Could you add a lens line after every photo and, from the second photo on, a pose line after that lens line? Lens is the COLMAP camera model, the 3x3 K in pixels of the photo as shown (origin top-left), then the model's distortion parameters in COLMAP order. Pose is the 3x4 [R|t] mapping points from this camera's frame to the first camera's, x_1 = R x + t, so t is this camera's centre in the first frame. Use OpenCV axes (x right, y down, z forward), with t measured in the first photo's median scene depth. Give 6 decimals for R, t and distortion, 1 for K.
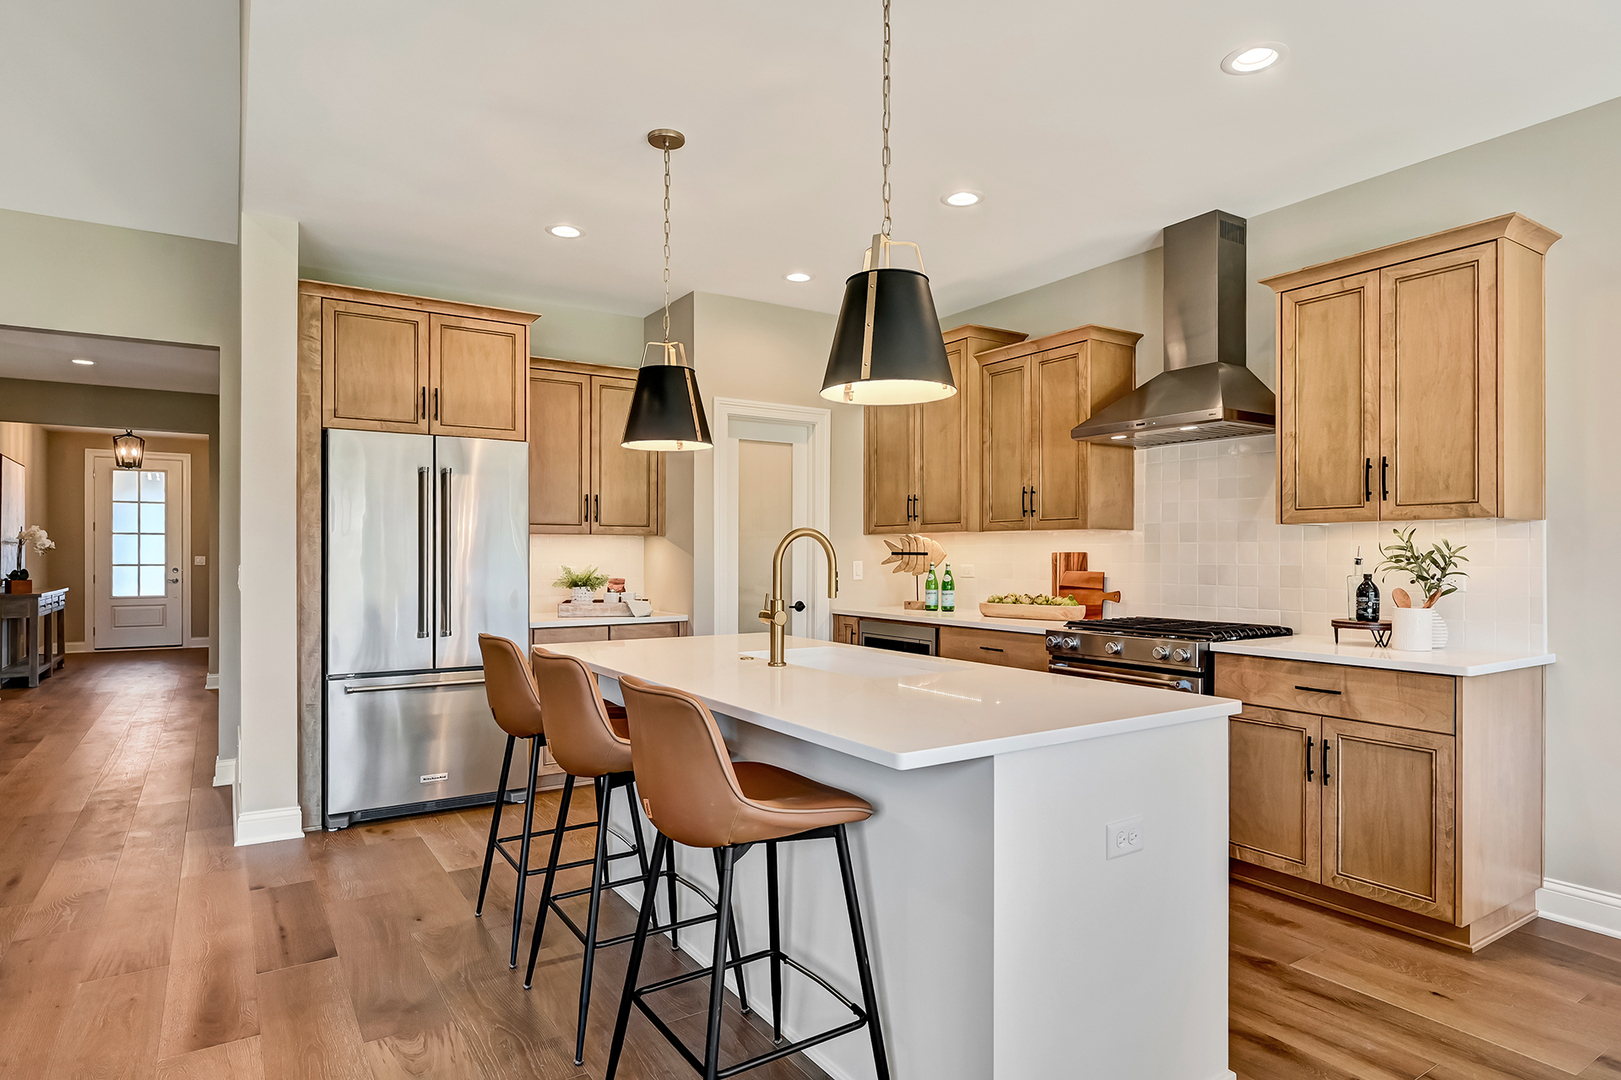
lens RADIAL K [[891.2, 0, 820.0], [0, 891.2, 549.5], [0, 0, 1]] dist [0.005641, 0.002219]
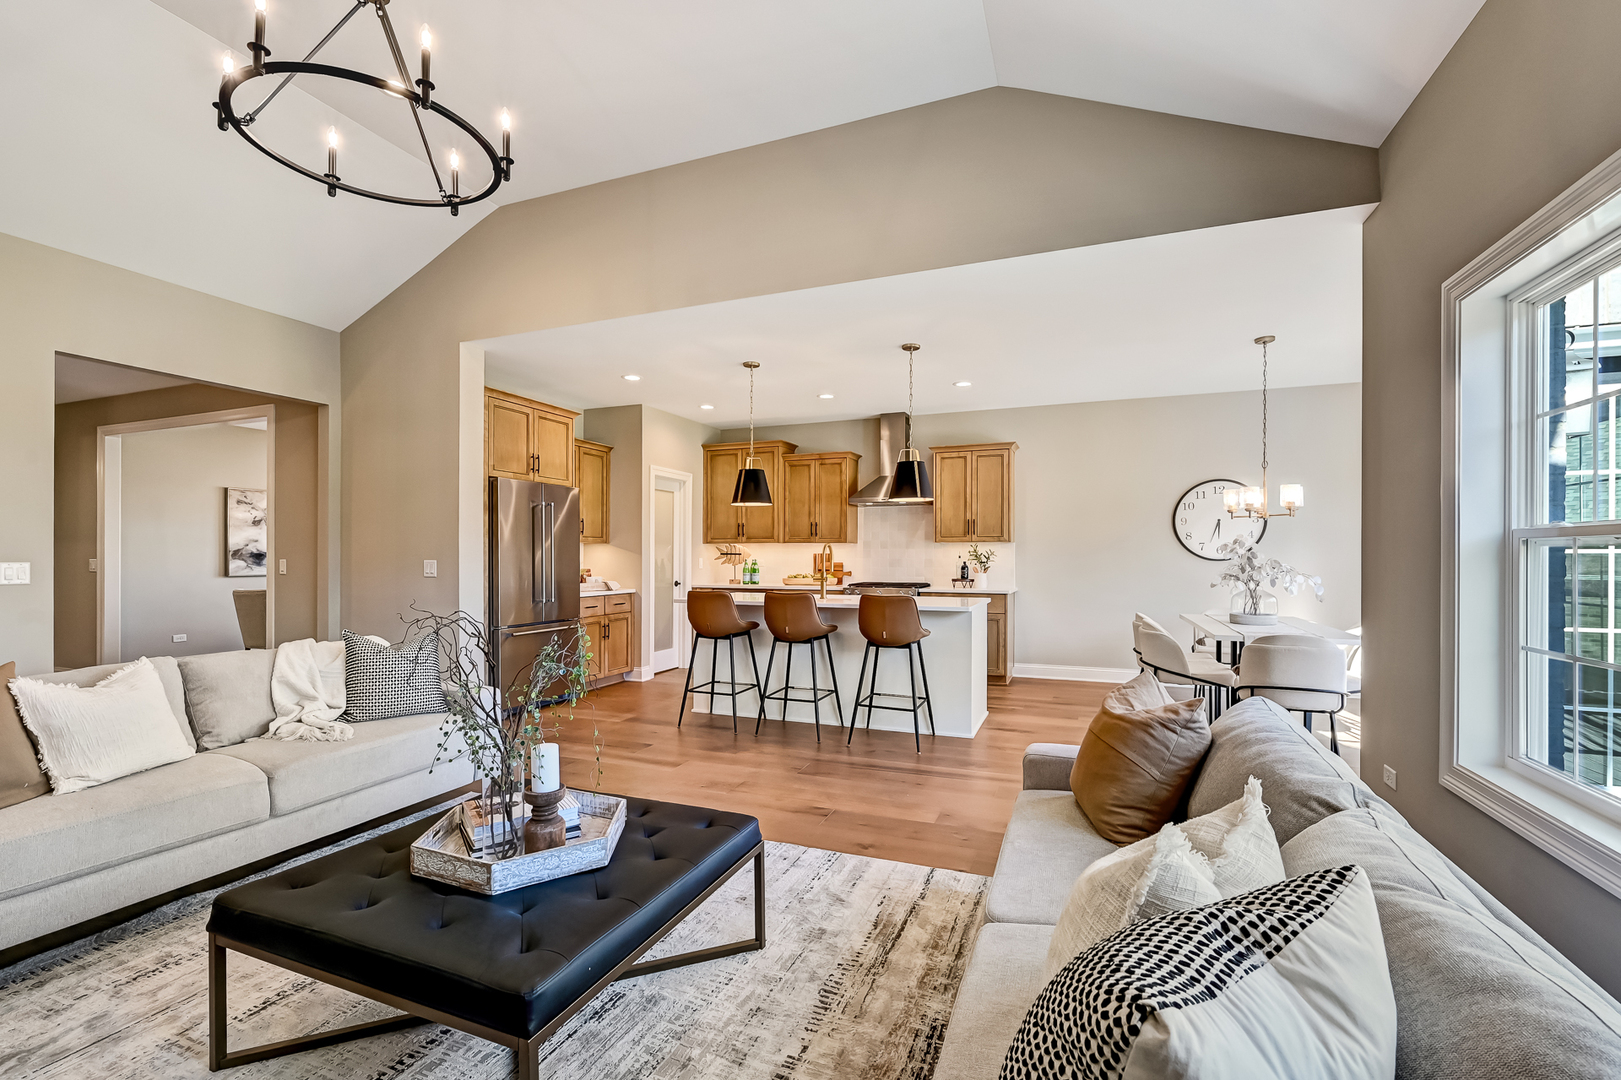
lens RADIAL K [[683.5, 0, 798.7], [0, 683.5, 553.9], [0, 0, 1]] dist [-0.013799, -0.003099]
pose [[0.825292, 0.001416, 0.564704, -0.586587], [-0.002901, 0.999994, 0.001732, 0.001477], [-0.564698, -0.003068, 0.825292, -0.256884]]
